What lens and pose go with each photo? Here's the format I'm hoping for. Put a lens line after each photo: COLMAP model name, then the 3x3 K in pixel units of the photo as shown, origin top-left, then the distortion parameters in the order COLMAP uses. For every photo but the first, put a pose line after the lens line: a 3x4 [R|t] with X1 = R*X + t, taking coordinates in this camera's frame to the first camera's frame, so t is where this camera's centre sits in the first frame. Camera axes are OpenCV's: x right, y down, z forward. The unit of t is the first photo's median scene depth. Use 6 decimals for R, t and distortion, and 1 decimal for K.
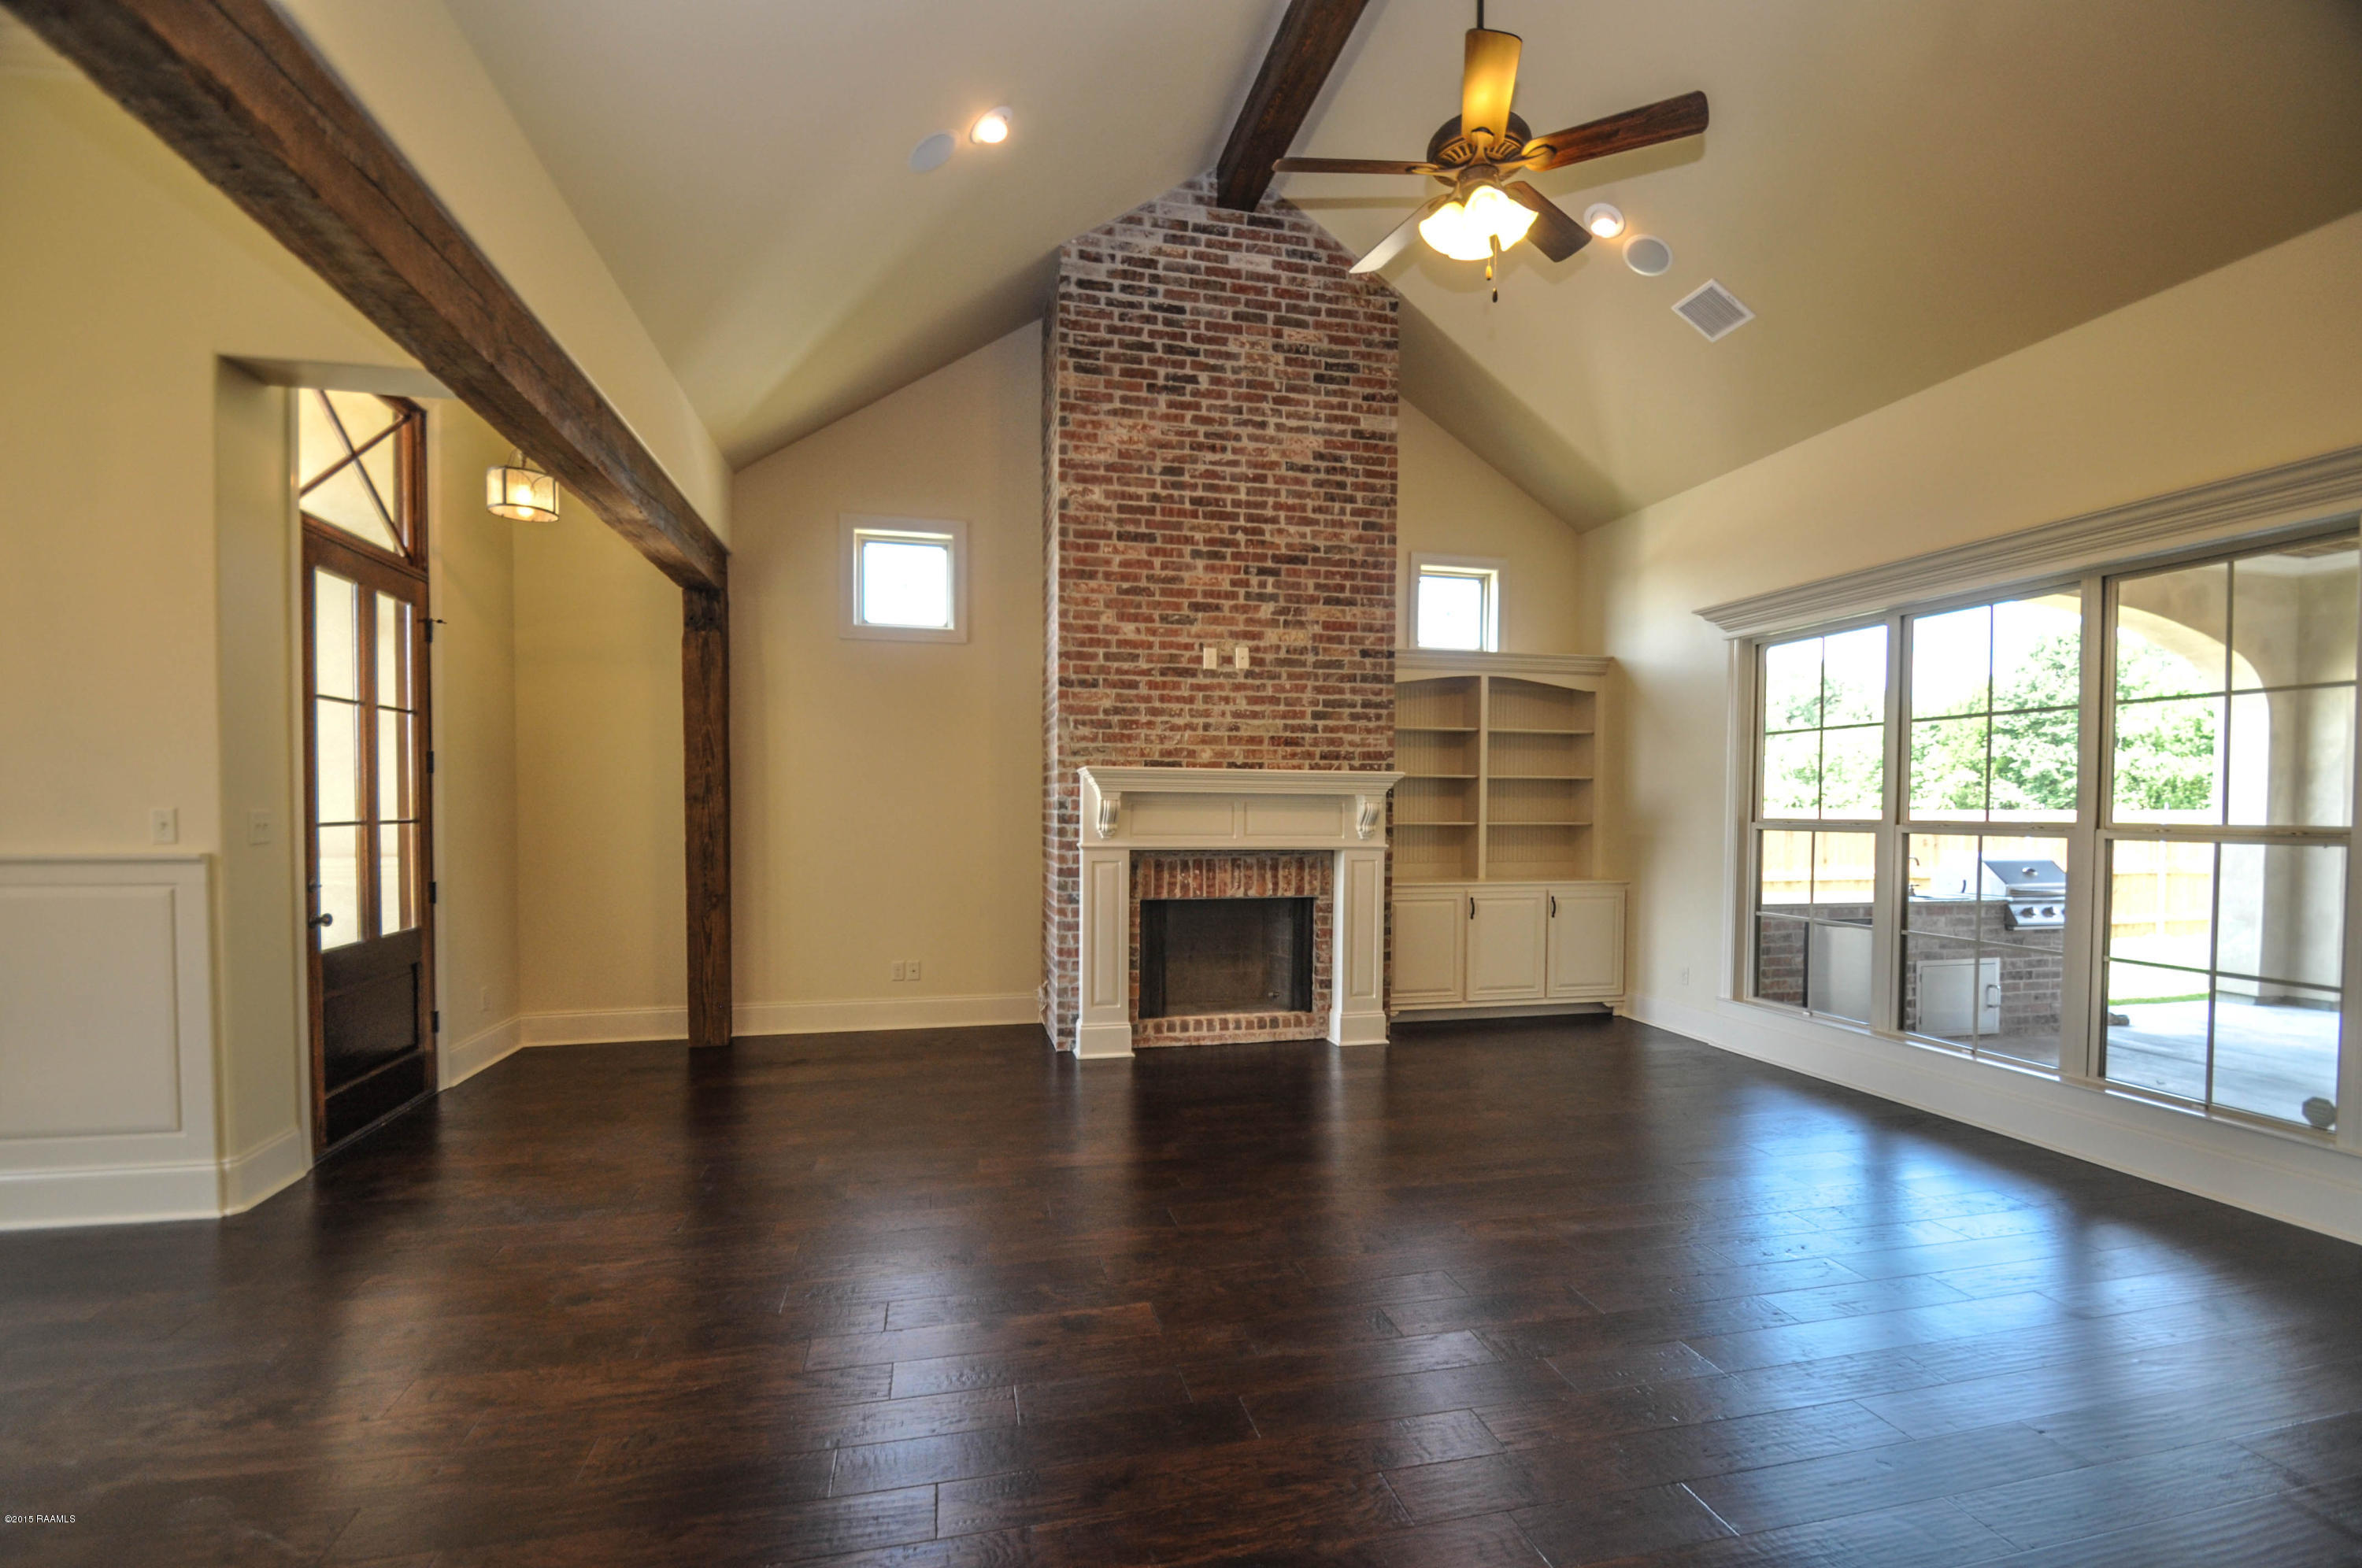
lens RADIAL K [[1036.9, 0, 1183.8], [0, 1036.9, 835.7], [0, 0, 1]] dist [0.012674, -0.013927]
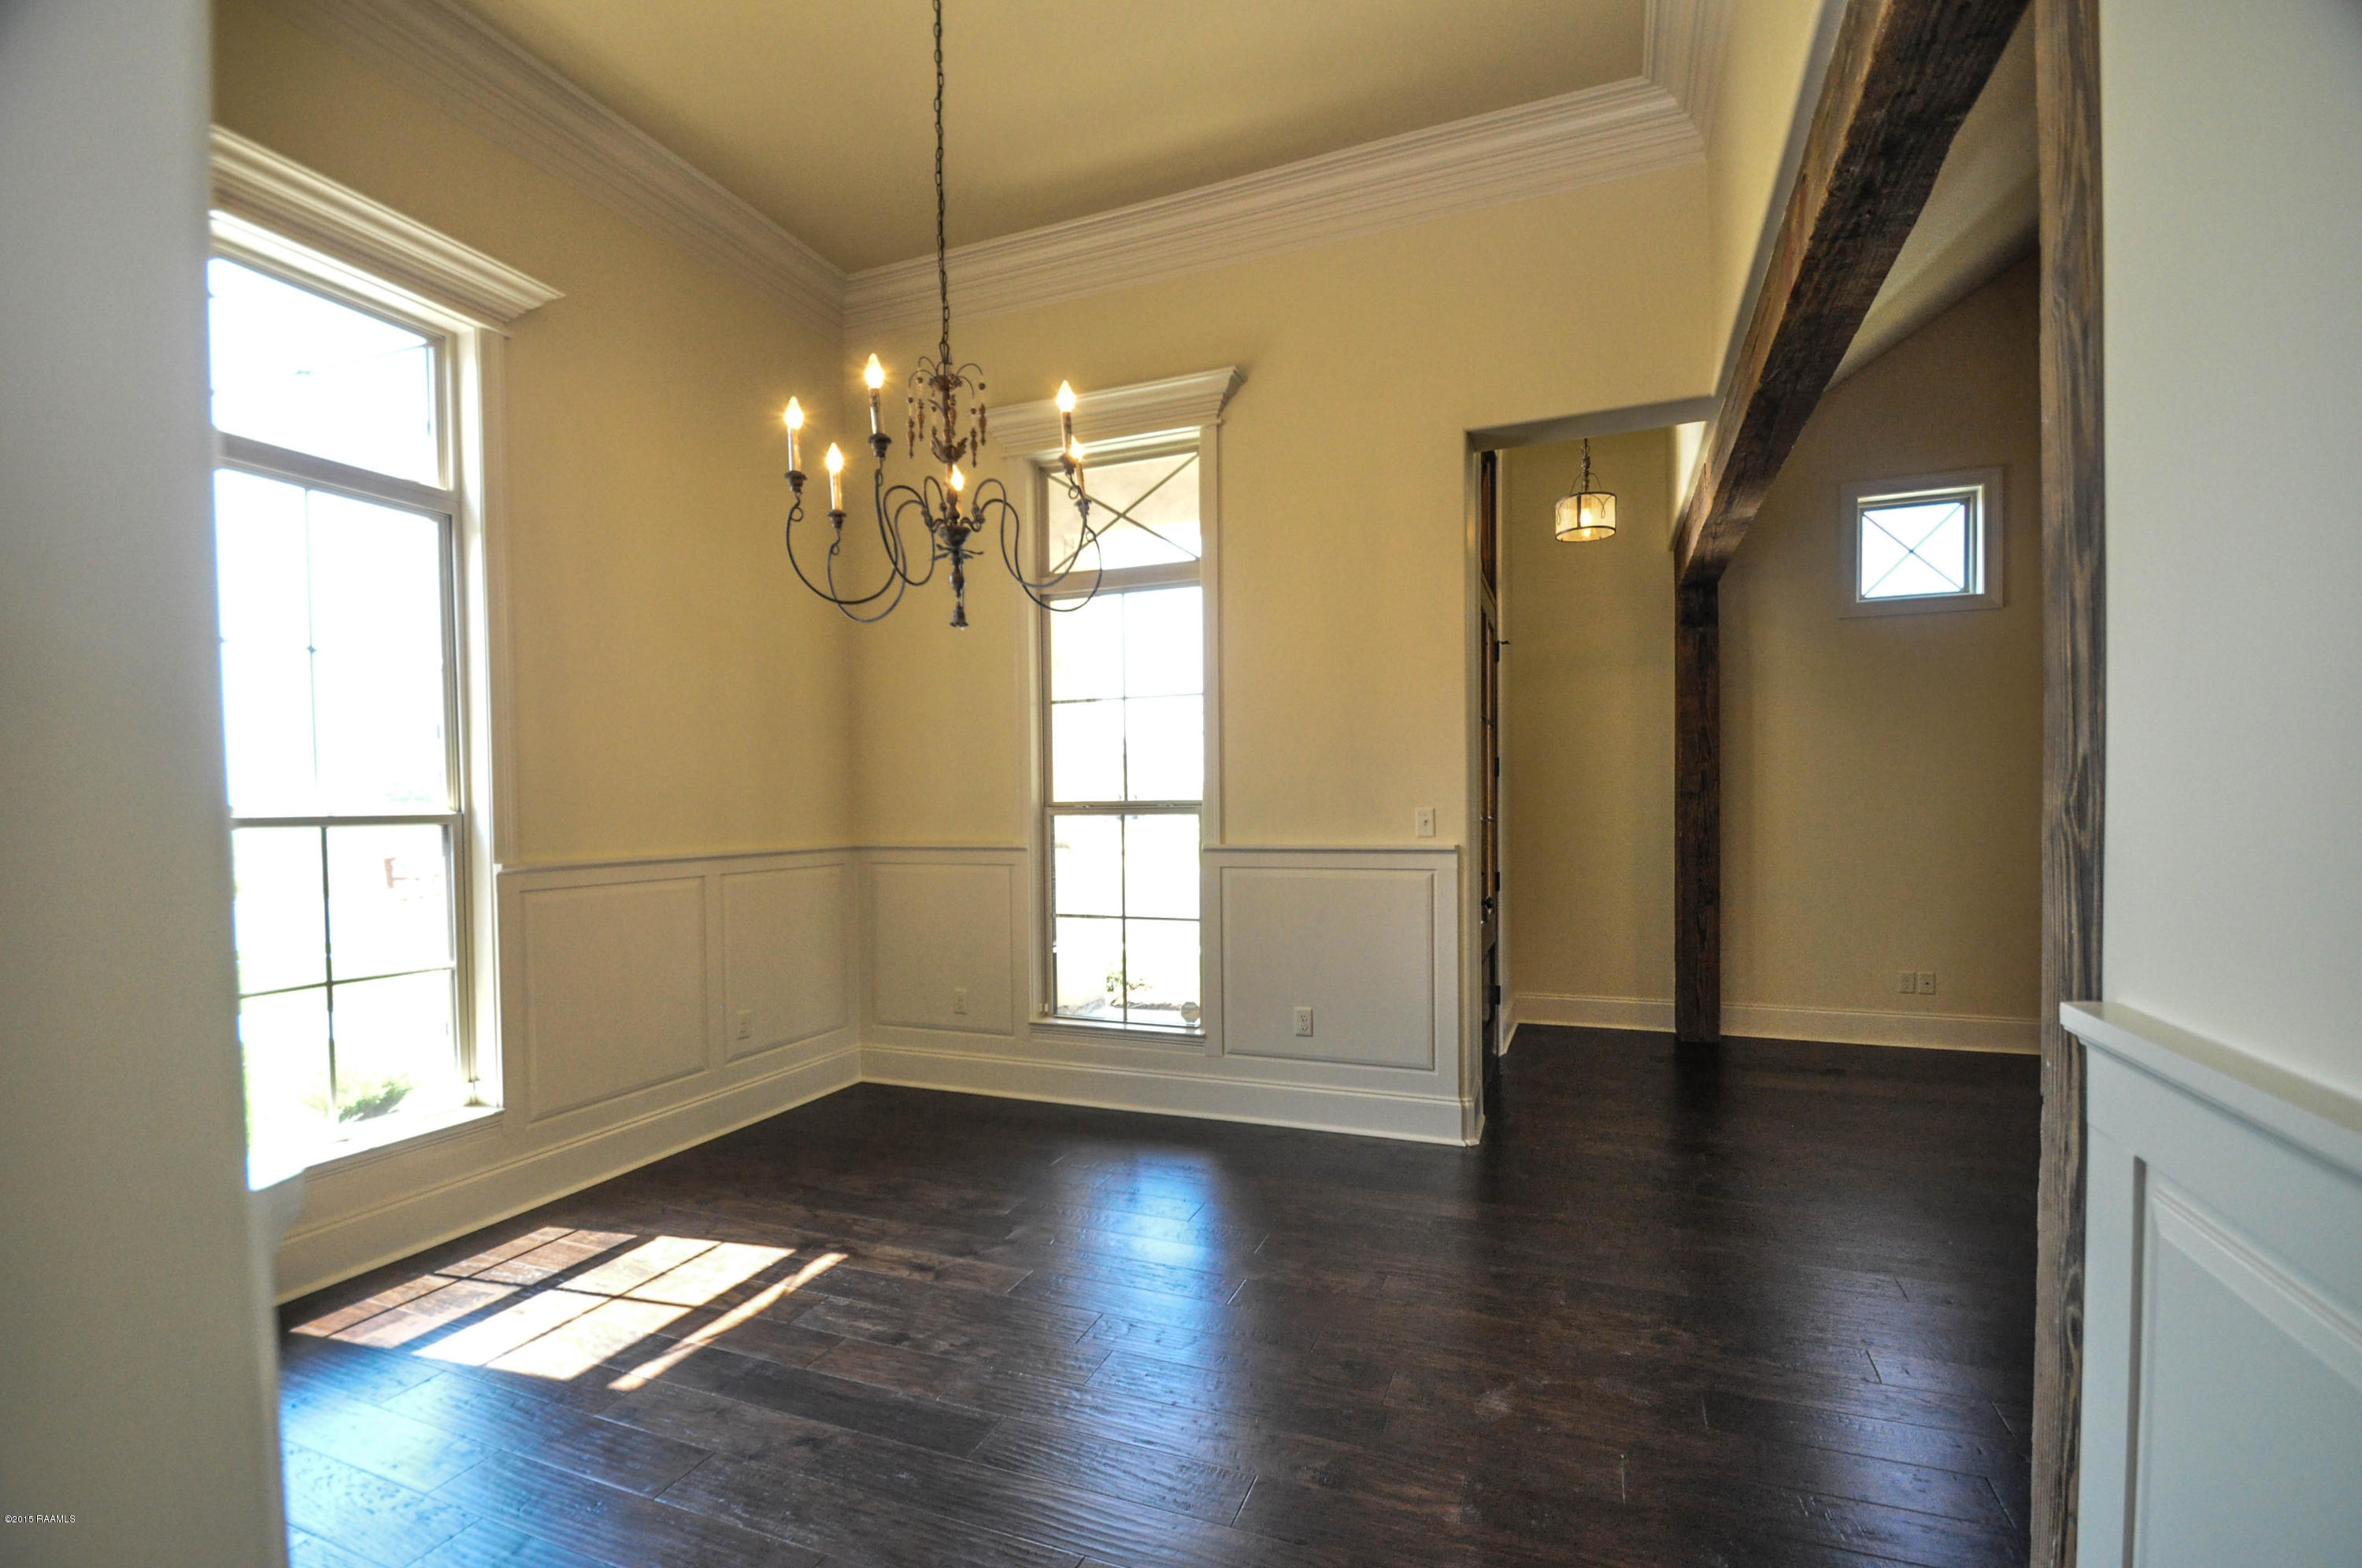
lens RADIAL K [[1036.9, 0, 1183.8], [0, 1036.9, 835.7], [0, 0, 1]] dist [0.012674, -0.013927]
pose [[0.810828, 0.000454, -0.585284, -0.275717], [0.000695, 0.999998, 0.001739, 0.001897], [0.585284, -0.001816, 0.810826, -0.101300]]
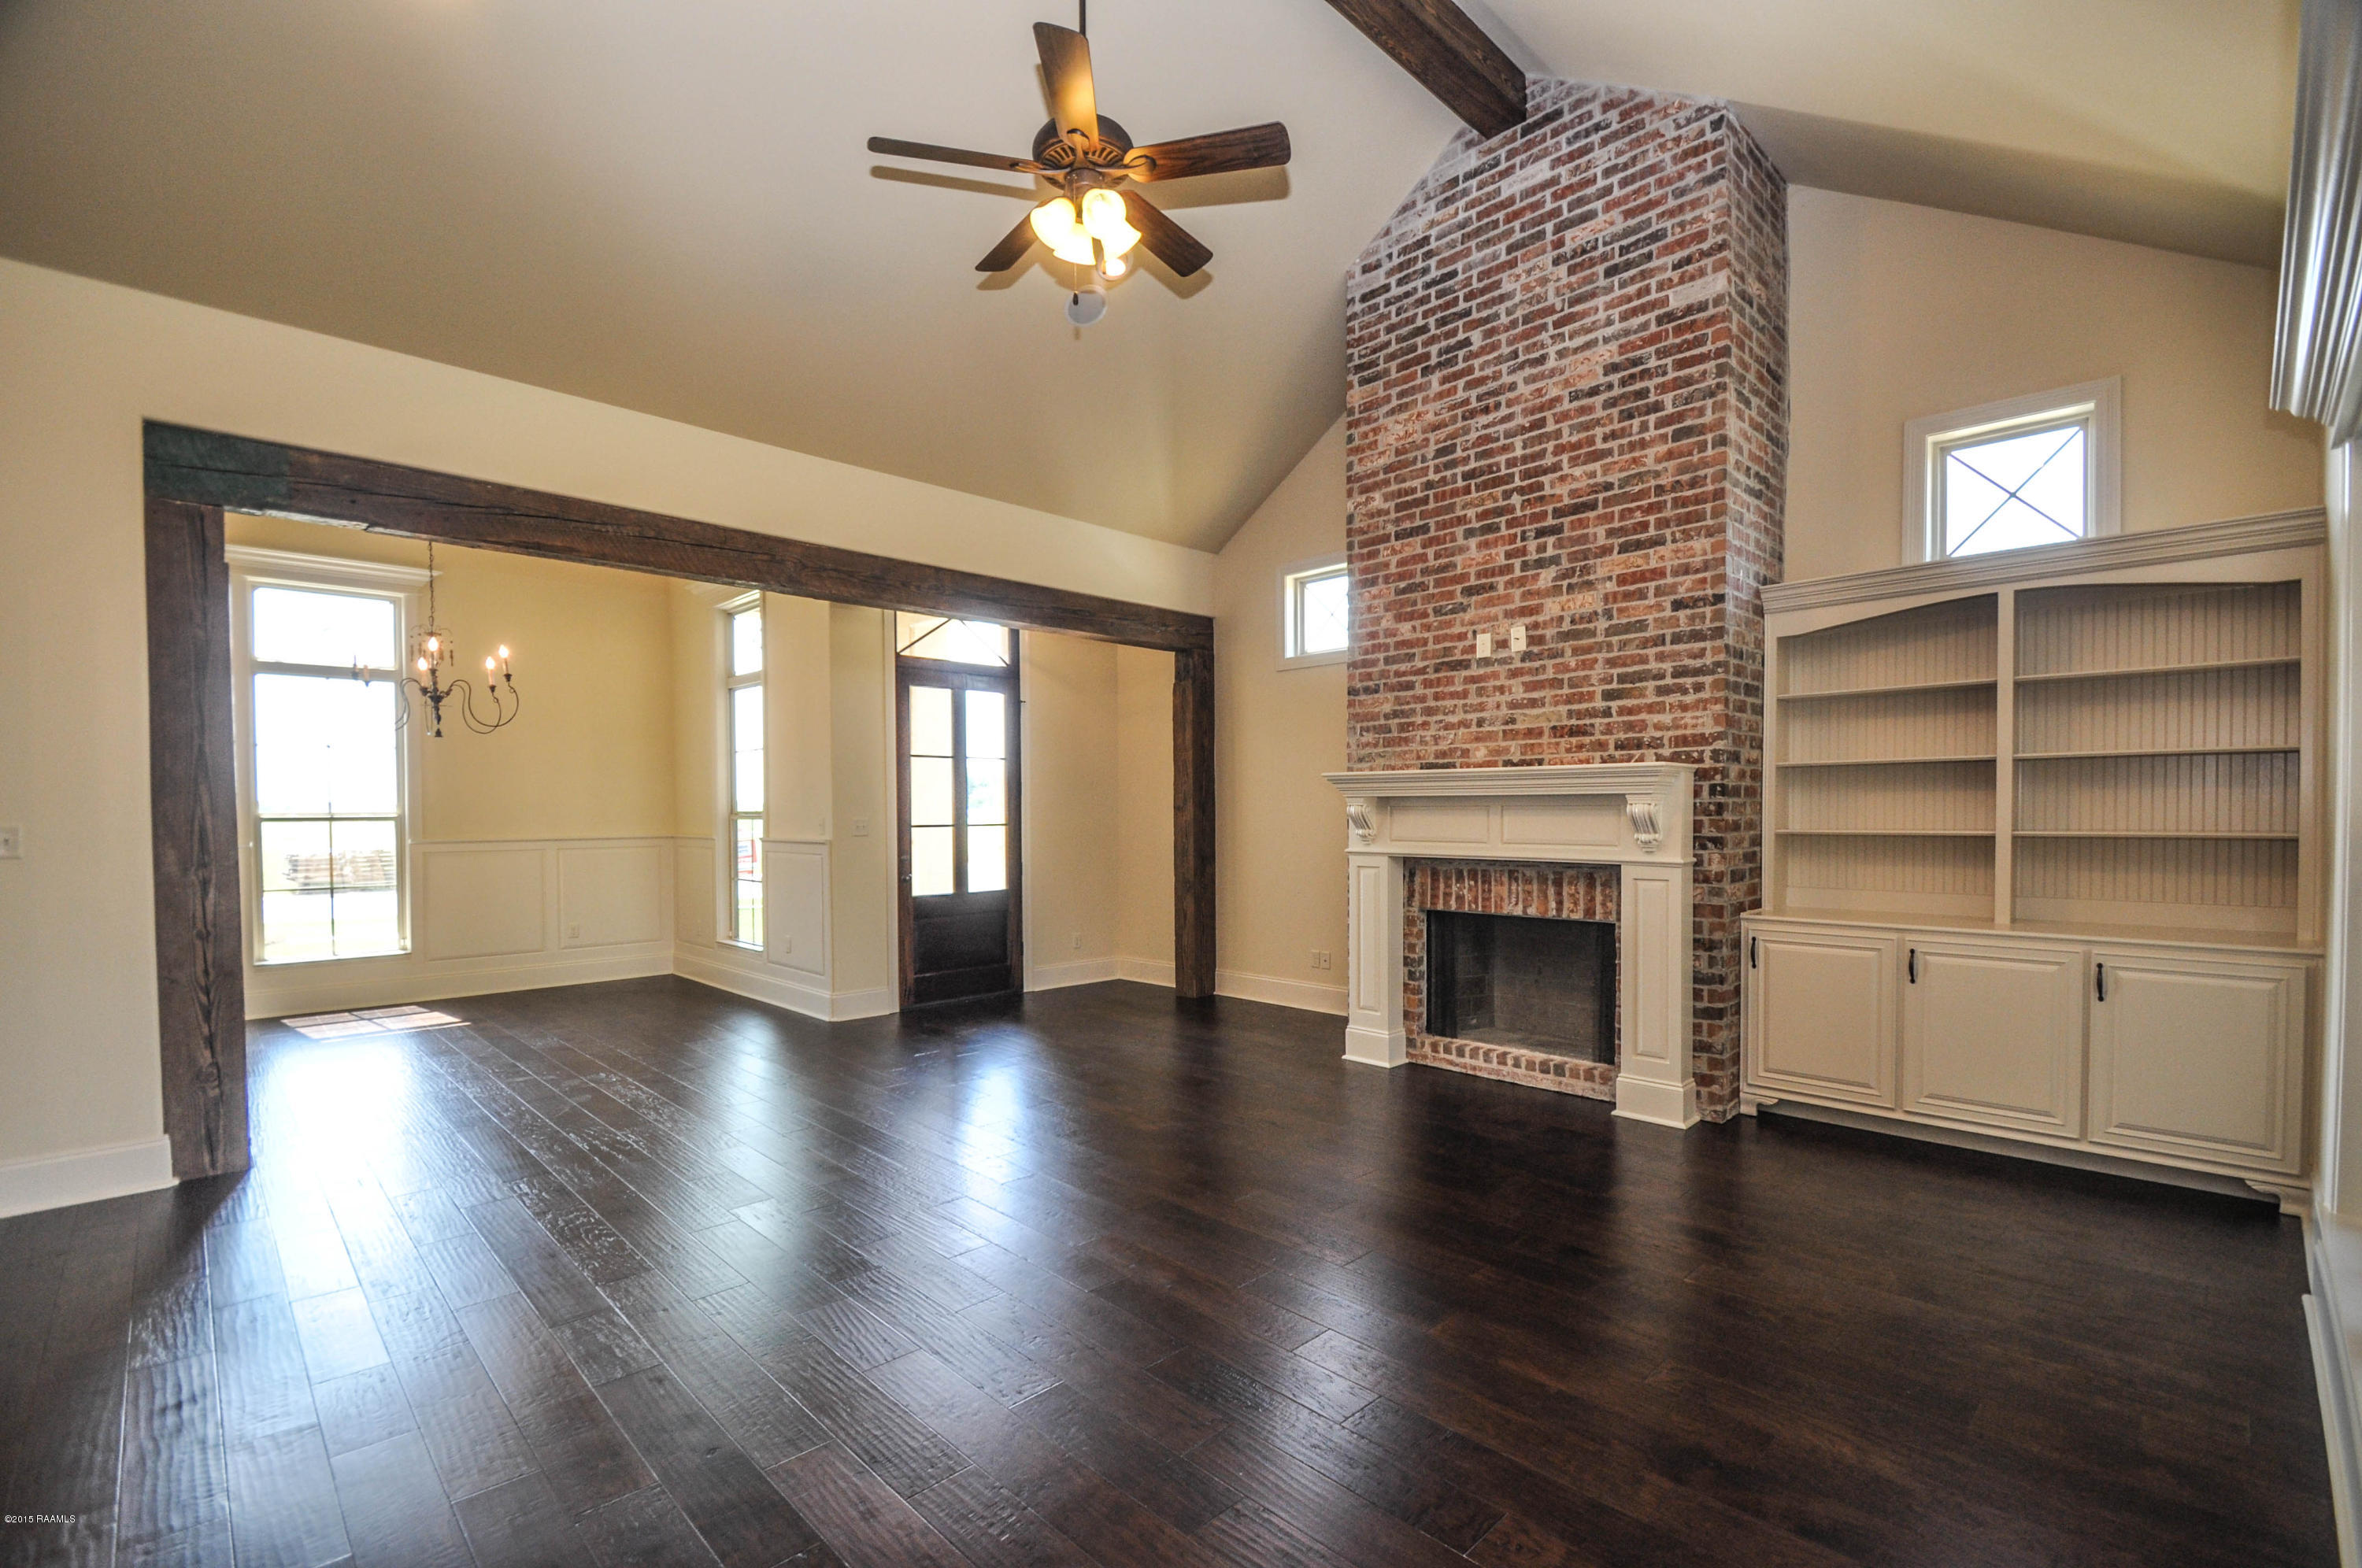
lens RADIAL K [[1031.0, 0, 1191.3], [0, 1031.0, 838.7], [0, 0, 1]] dist [0.019789, -0.028331]
pose [[0.512088, 0.014262, -0.858814, 0.662445], [-0.015934, 0.999848, 0.007103, -0.006467], [0.858785, 0.010047, 0.512238, 0.327382]]
